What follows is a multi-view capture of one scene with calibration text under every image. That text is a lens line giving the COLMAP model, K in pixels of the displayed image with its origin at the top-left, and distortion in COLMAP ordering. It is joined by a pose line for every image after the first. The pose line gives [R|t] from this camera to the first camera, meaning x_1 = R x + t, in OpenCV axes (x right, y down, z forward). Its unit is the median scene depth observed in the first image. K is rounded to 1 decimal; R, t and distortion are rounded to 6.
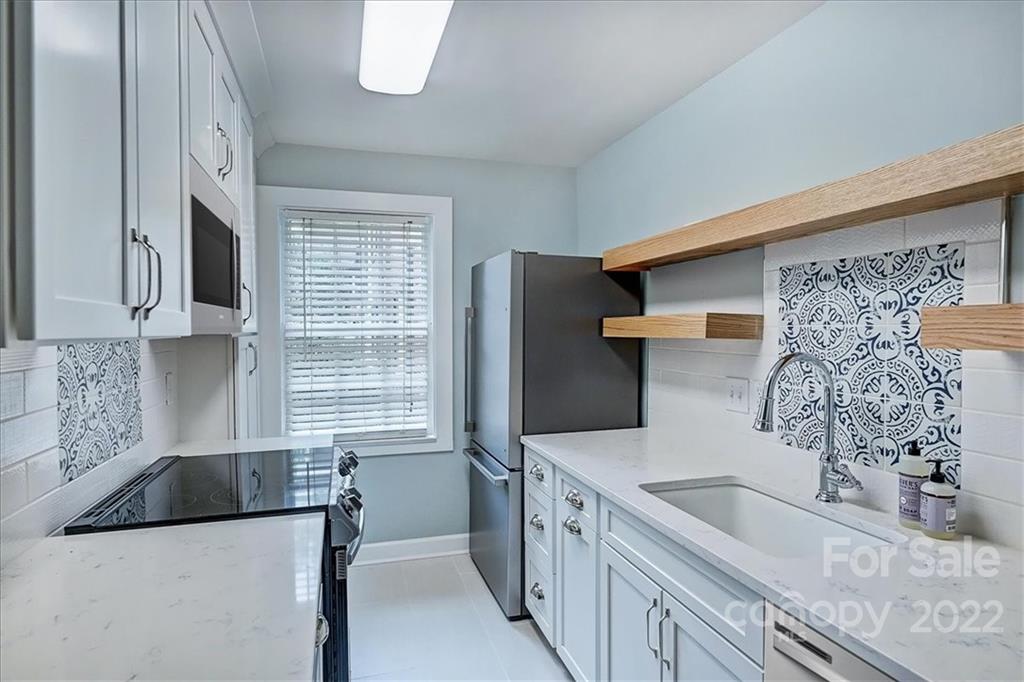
lens RADIAL K [[555.0, 0, 515.7], [0, 555.0, 342.2], [0, 0, 1]] dist [-0.003608, 0.000907]
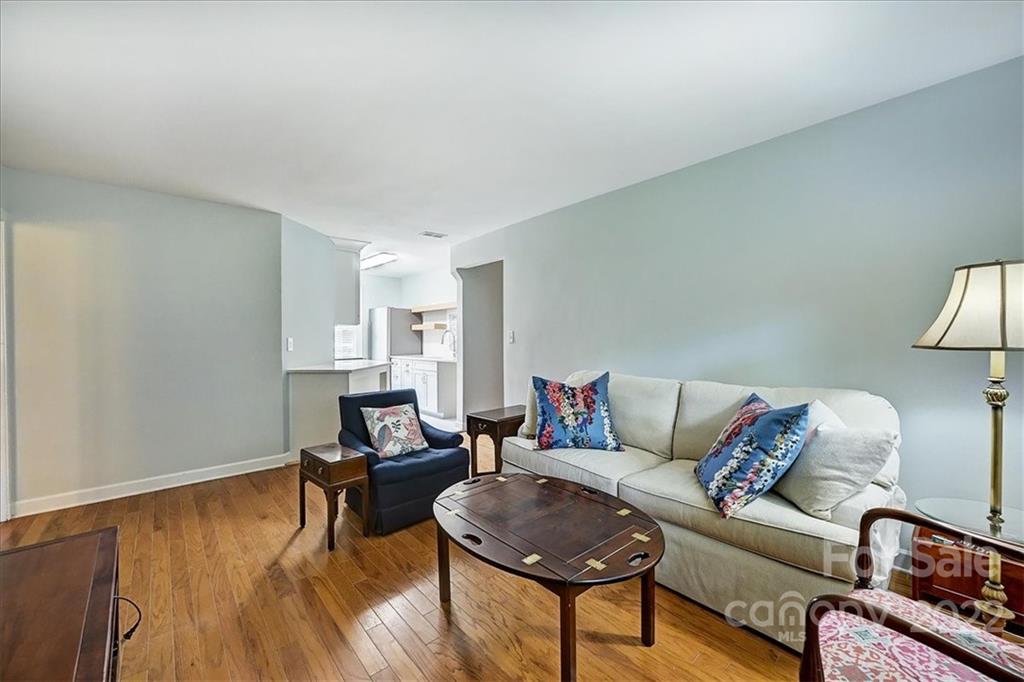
lens RADIAL K [[401.4, 0, 517.2], [0, 401.4, 338.4], [0, 0, 1]] dist [0.000987, 0.000008]
pose [[0.904584, -0.003002, 0.426284, -0.557562], [0.013173, 0.999695, -0.020913, 0.179601], [-0.426091, 0.024533, 0.904348, -2.770394]]
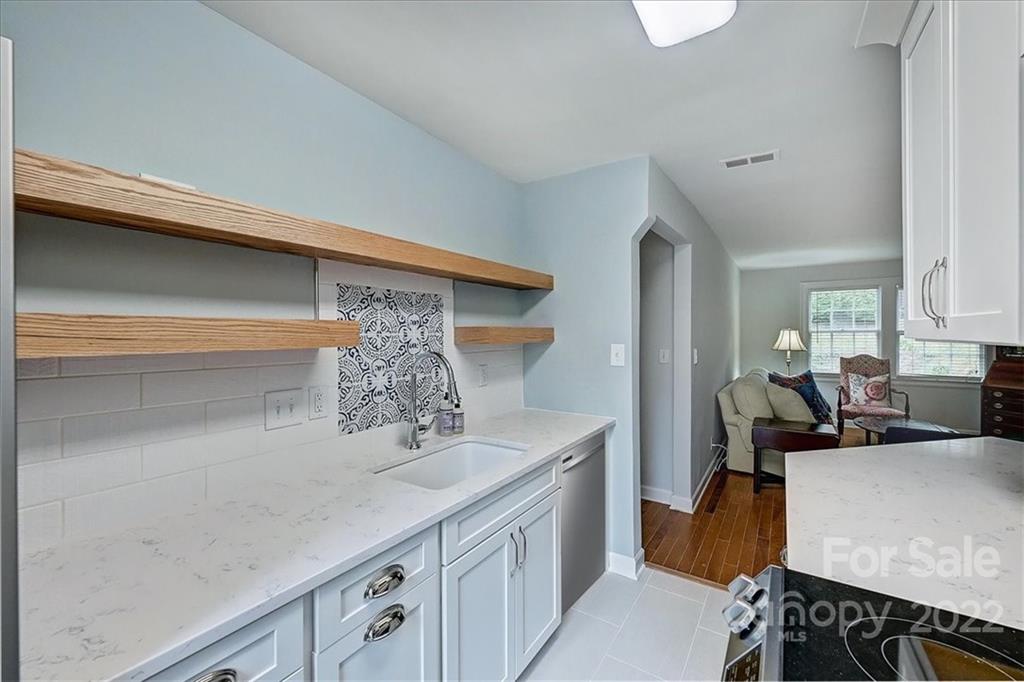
lens RADIAL K [[429.5, 0, 511.6], [0, 429.5, 333.8], [0, 0, 1]] dist [0.000280, -0.000012]
pose [[-0.642756, -0.000502, 0.766071, -0.494243], [0.018557, 0.999696, 0.016225, -0.043058], [-0.765846, 0.024645, -0.642552, 1.463014]]
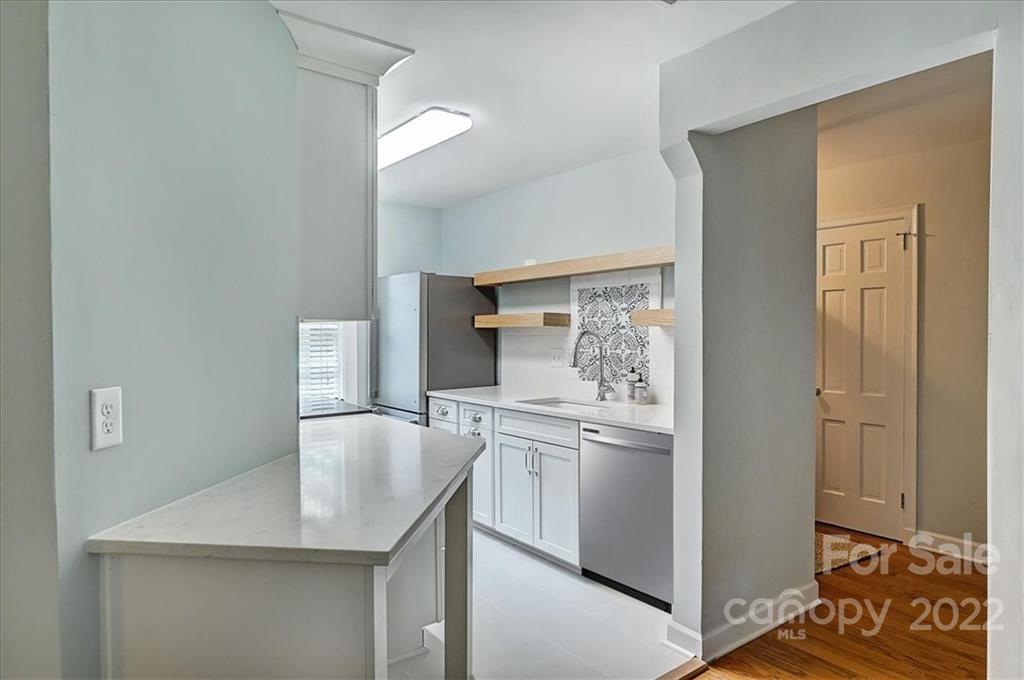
lens RADIAL K [[603.3, 0, 505.4], [0, 603.3, 339.7], [0, 0, 1]] dist [-0.003999, 0.000181]
pose [[0.940015, -0.008057, 0.341038, -0.540769], [0.011924, 0.999886, -0.009243, 0.064280], [-0.340924, 0.012755, 0.940004, -0.999680]]
